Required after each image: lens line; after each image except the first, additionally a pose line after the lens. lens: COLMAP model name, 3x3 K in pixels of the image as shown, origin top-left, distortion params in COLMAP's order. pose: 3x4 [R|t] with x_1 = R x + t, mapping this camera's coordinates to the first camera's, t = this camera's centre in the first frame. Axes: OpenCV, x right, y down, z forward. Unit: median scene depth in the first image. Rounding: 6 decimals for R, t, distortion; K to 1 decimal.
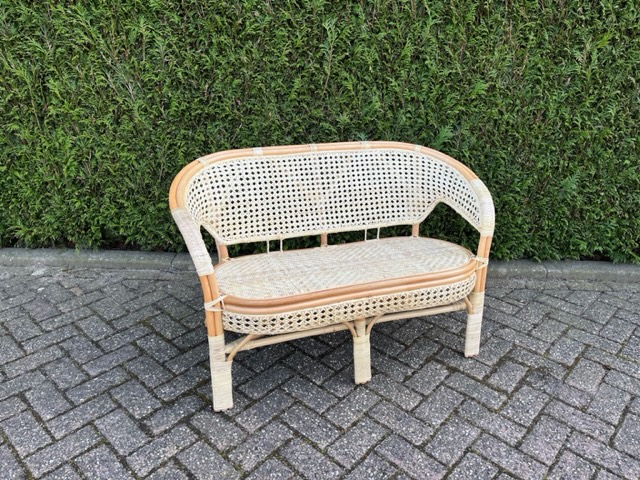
lens RADIAL K [[485.2, 0, 320.8], [0, 485.2, 241.4], [0, 0, 1]] dist [0.083196, -0.114804]
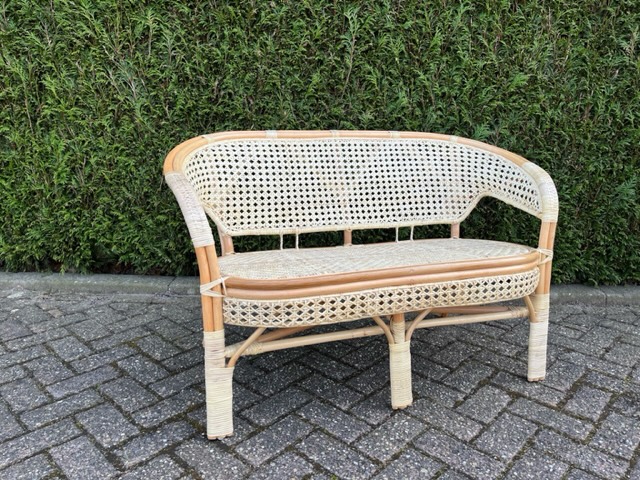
lens RADIAL K [[485.2, 0, 321.8], [0, 485.2, 240.8], [0, 0, 1]] dist [0.083196, -0.114804]
pose [[0.999890, 0.000802, -0.014783, -0.023798], [-0.003201, 0.986621, -0.163001, 0.127653], [0.014454, 0.163030, 0.986515, 0.158160]]
